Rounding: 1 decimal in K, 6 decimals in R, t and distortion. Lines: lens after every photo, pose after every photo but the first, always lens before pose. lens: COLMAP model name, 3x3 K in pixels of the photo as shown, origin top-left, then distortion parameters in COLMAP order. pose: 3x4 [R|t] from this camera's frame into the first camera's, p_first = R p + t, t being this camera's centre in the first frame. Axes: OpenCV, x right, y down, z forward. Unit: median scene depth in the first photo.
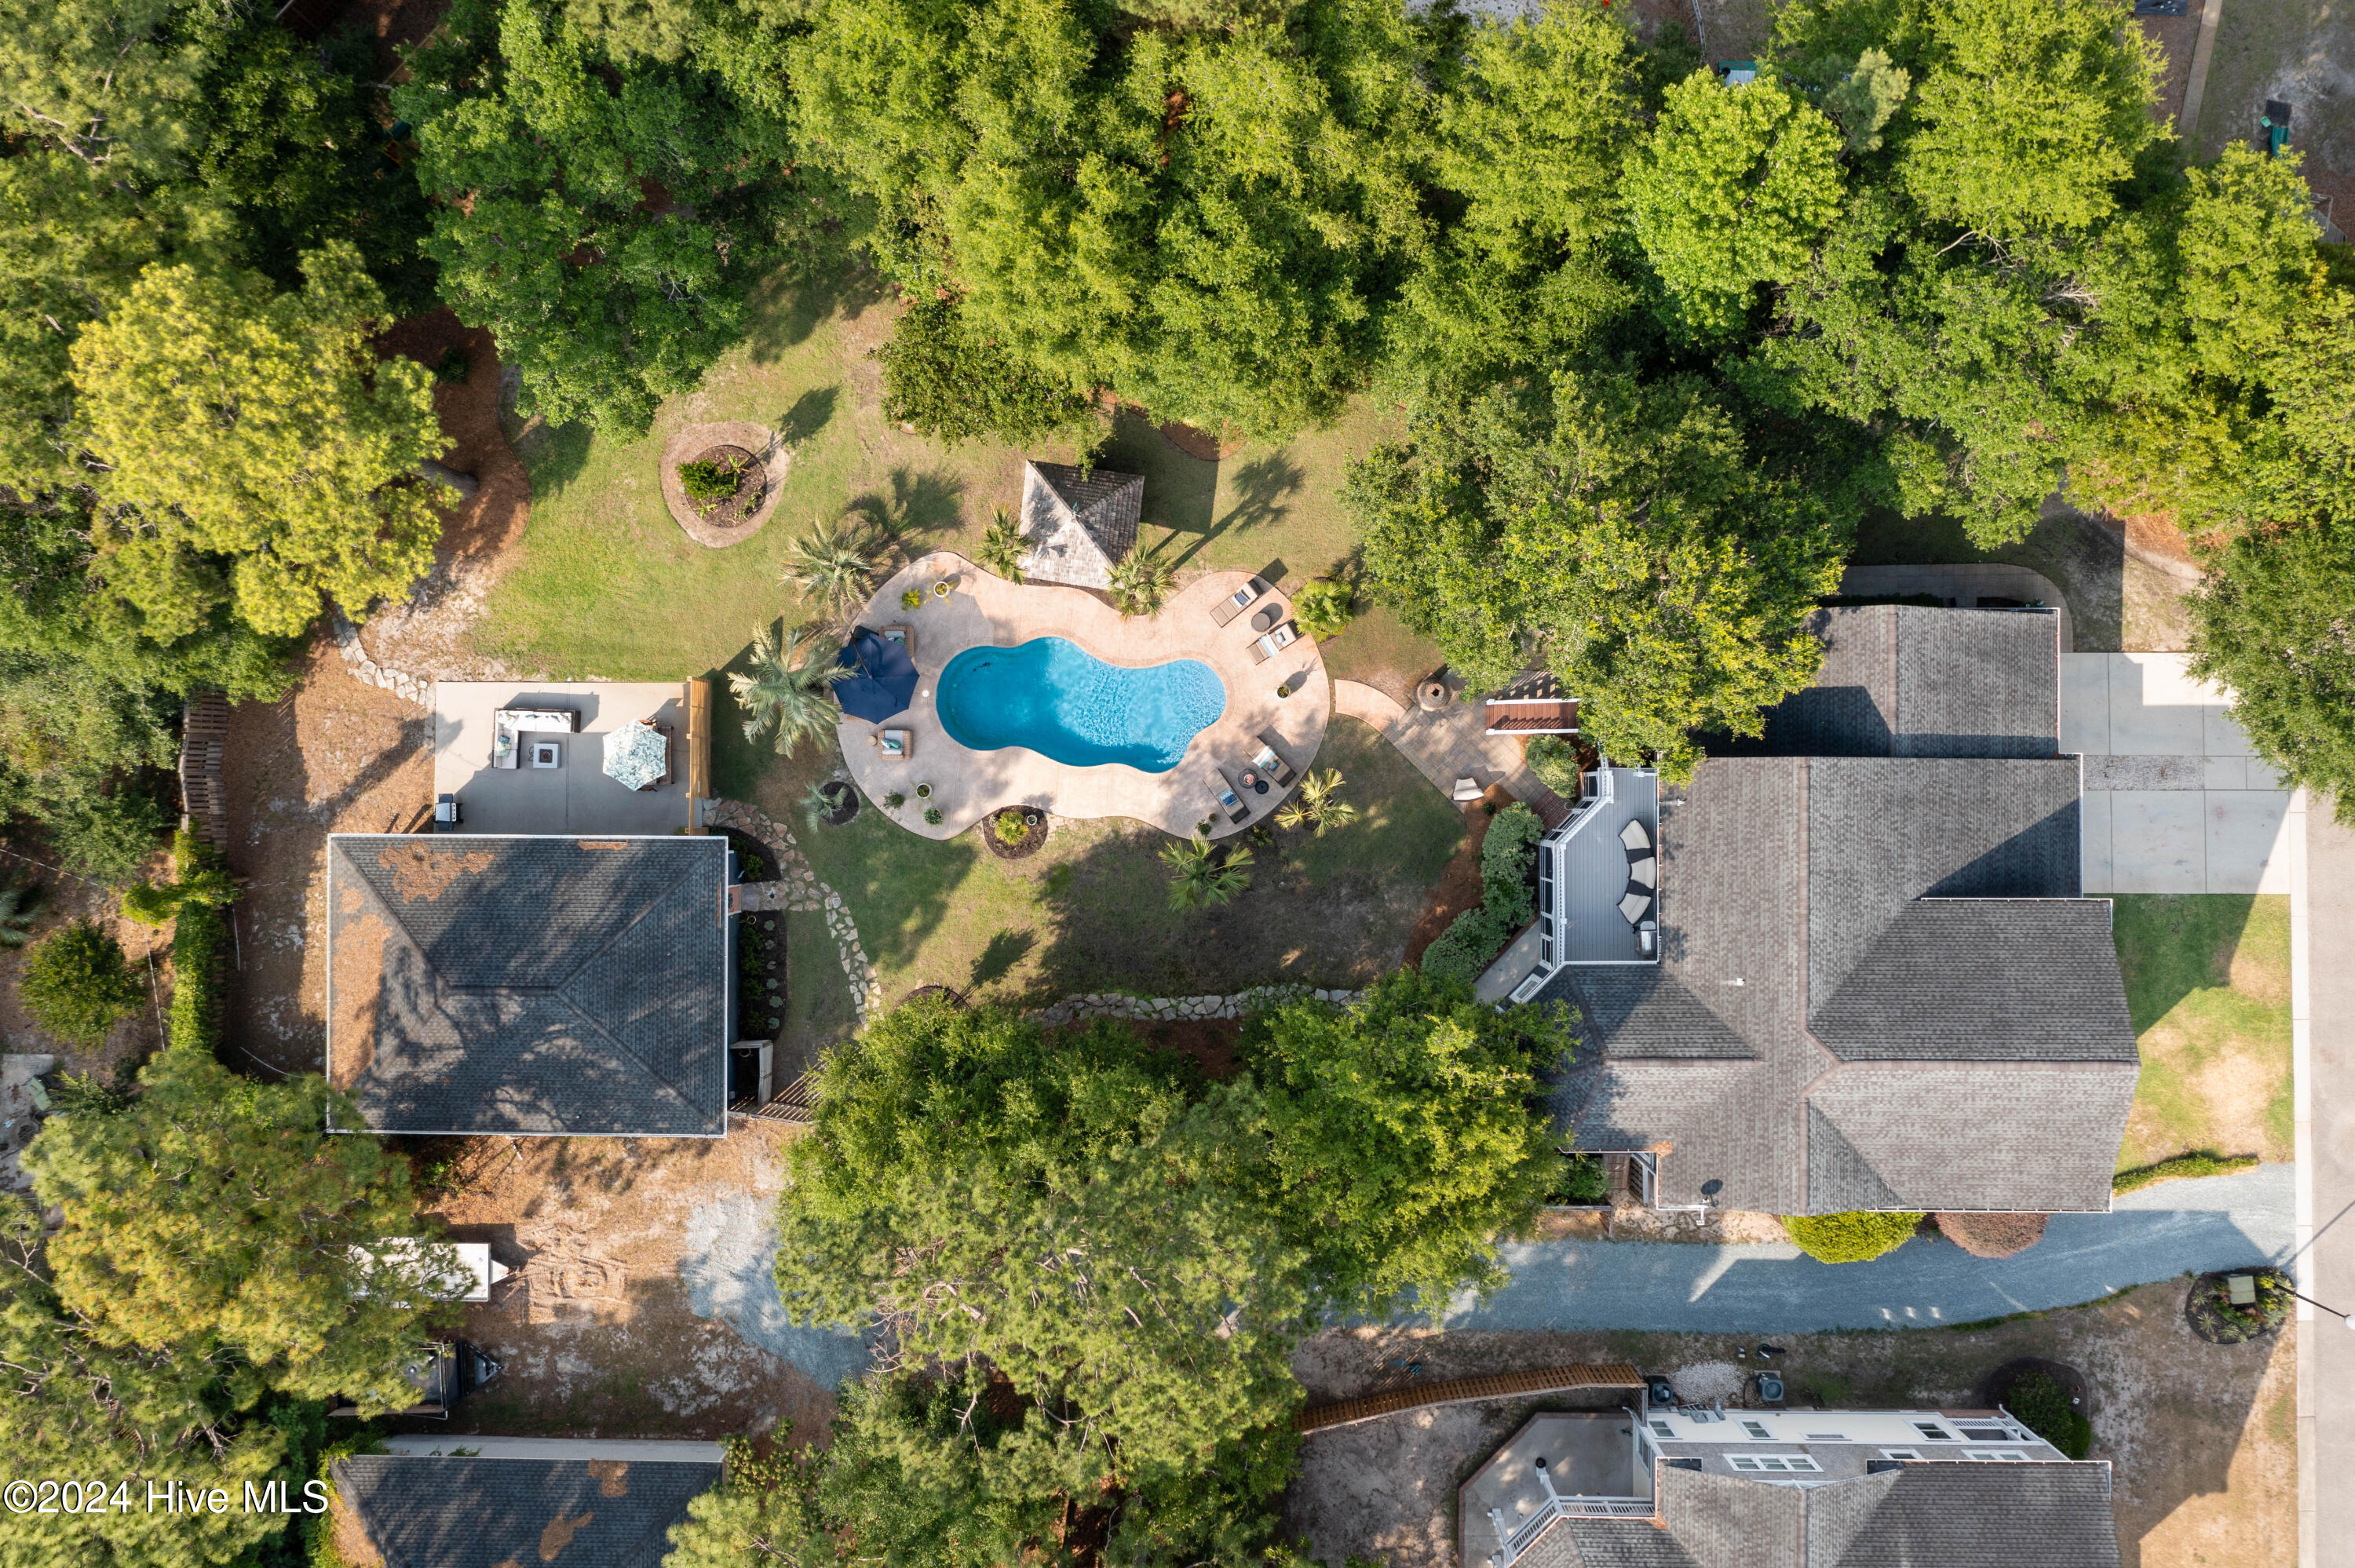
lens RADIAL K [[1860.4, 0, 1181.5], [0, 1860.4, 747.9], [0, 0, 1]] dist [-0.002829, -0.000736]
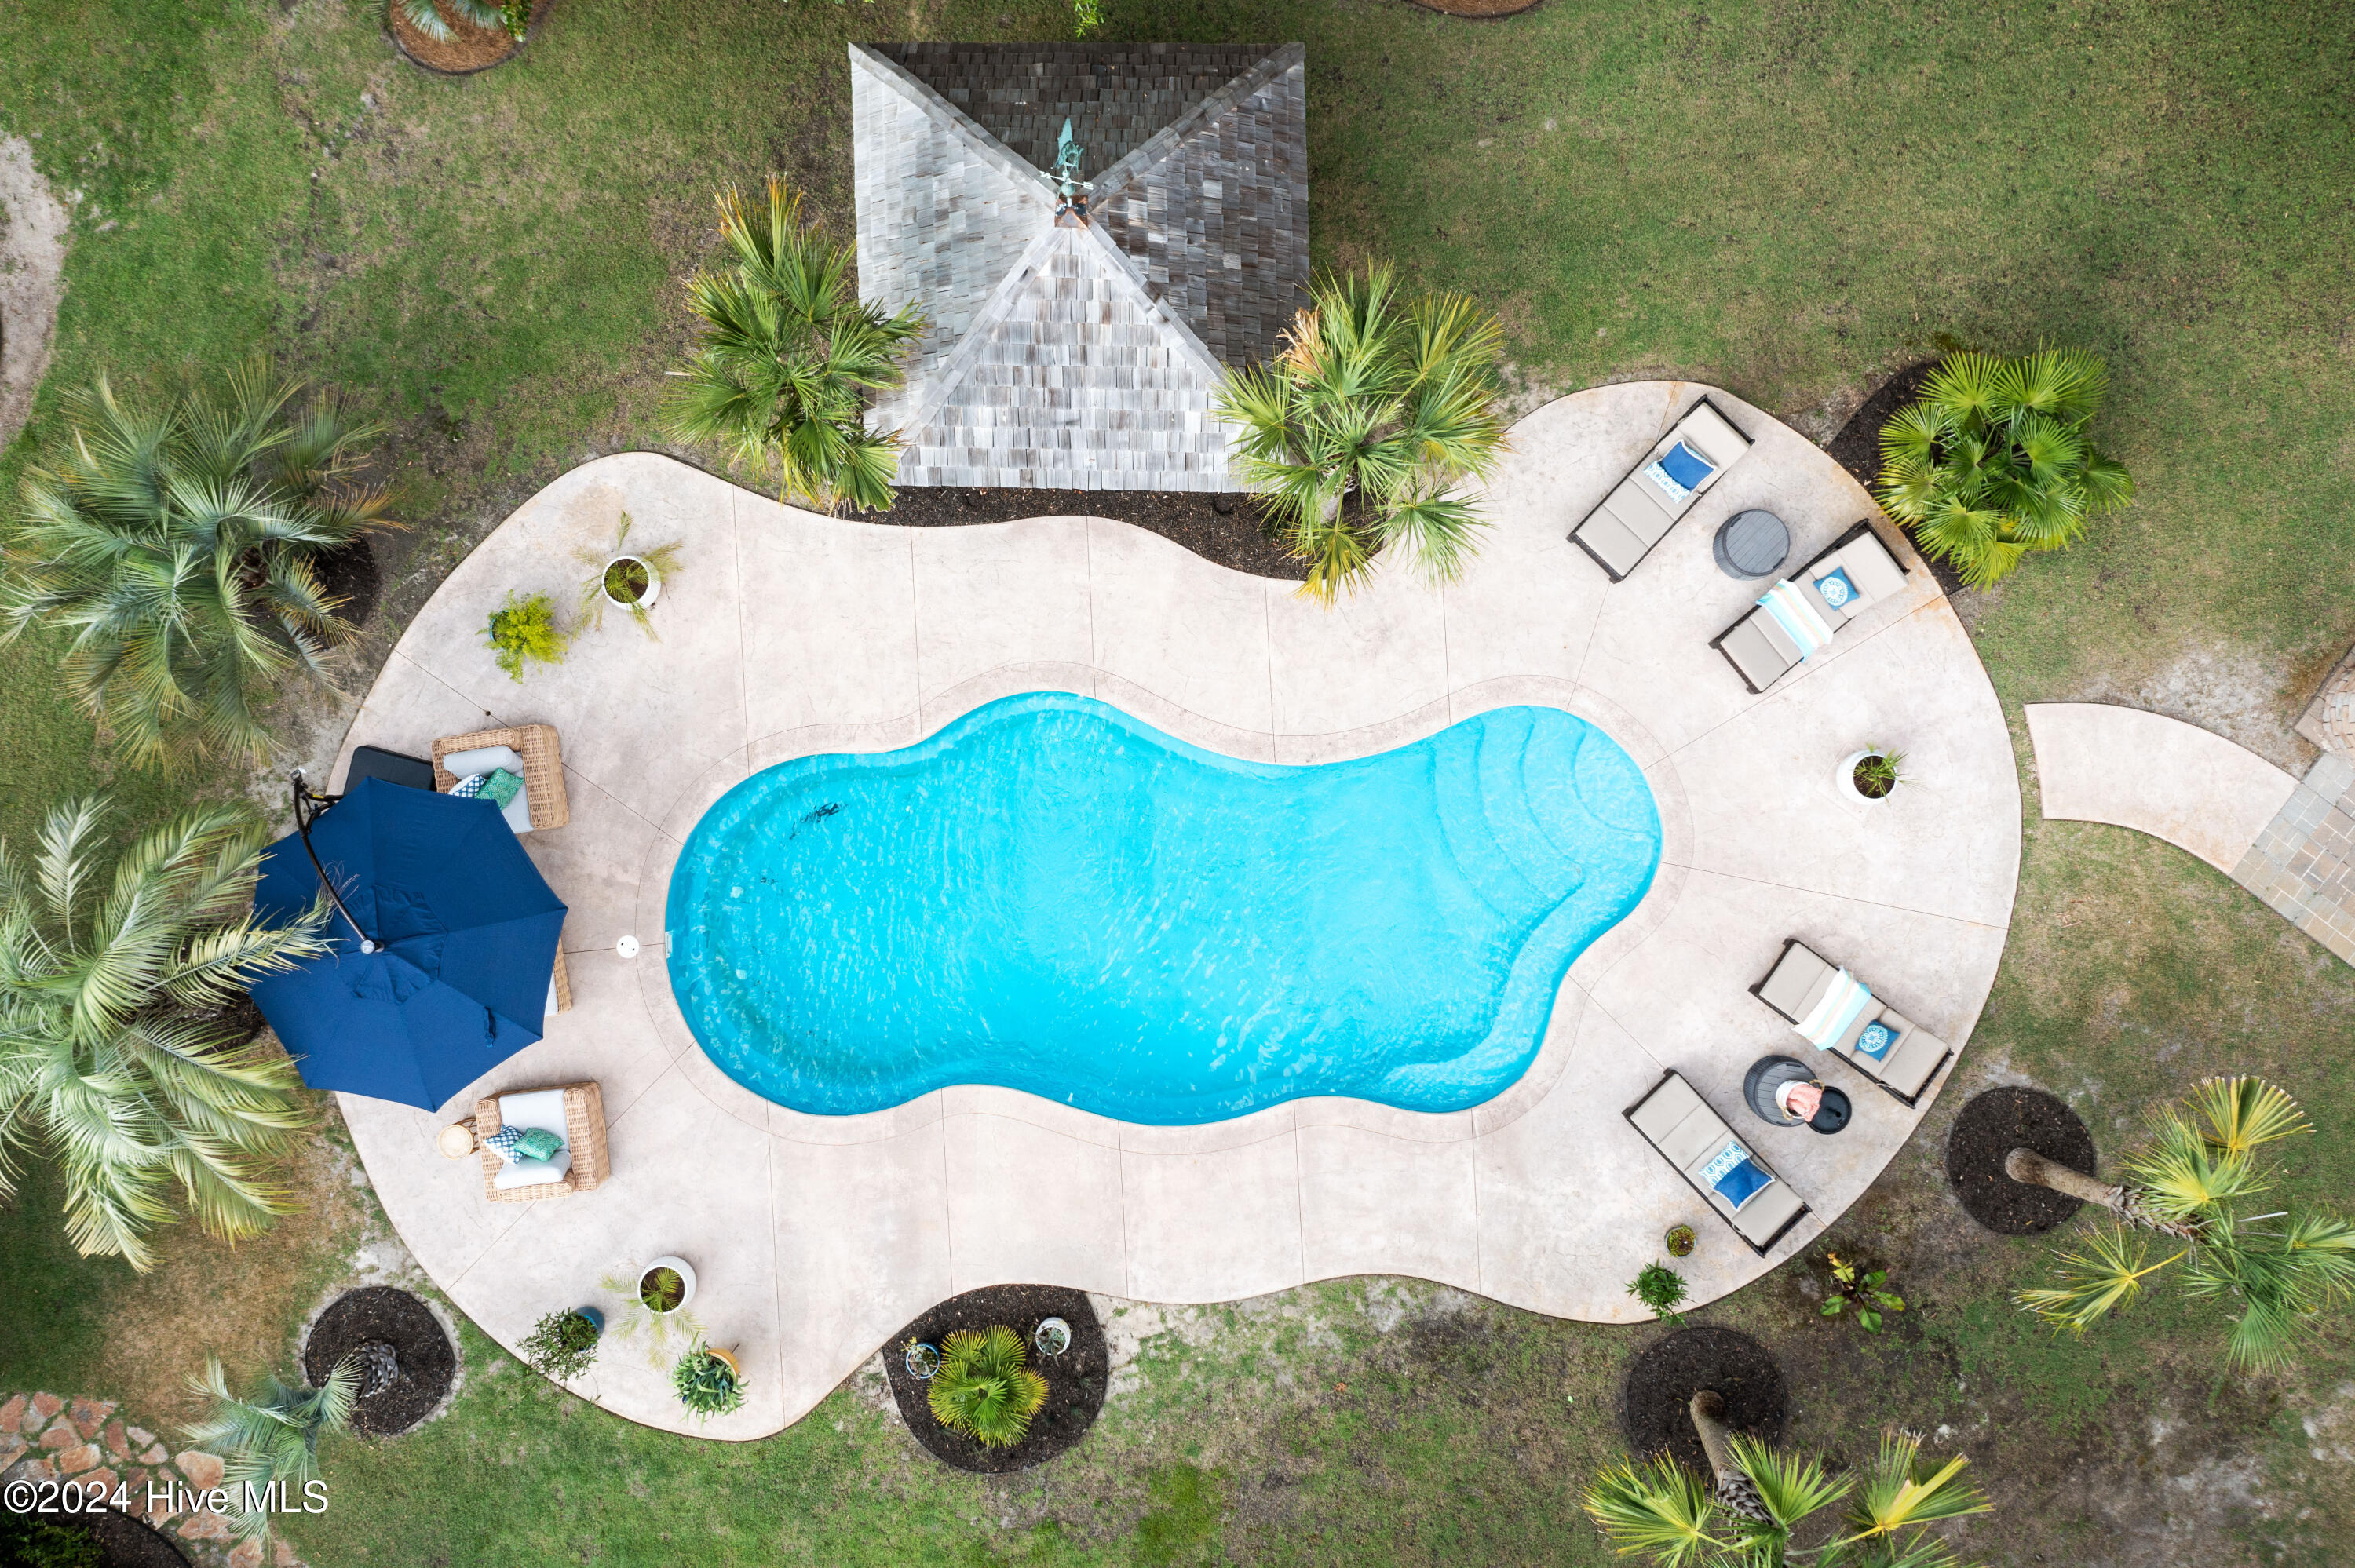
lens RADIAL K [[1860.4, 0, 1181.5], [0, 1860.4, 747.9], [0, 0, 1]] dist [-0.002829, -0.000736]
pose [[0.990095, -0.138397, 0.023636, -0.055075], [0.138293, 0.990373, 0.005986, -0.050351], [-0.024237, -0.002658, 0.999703, 0.715174]]
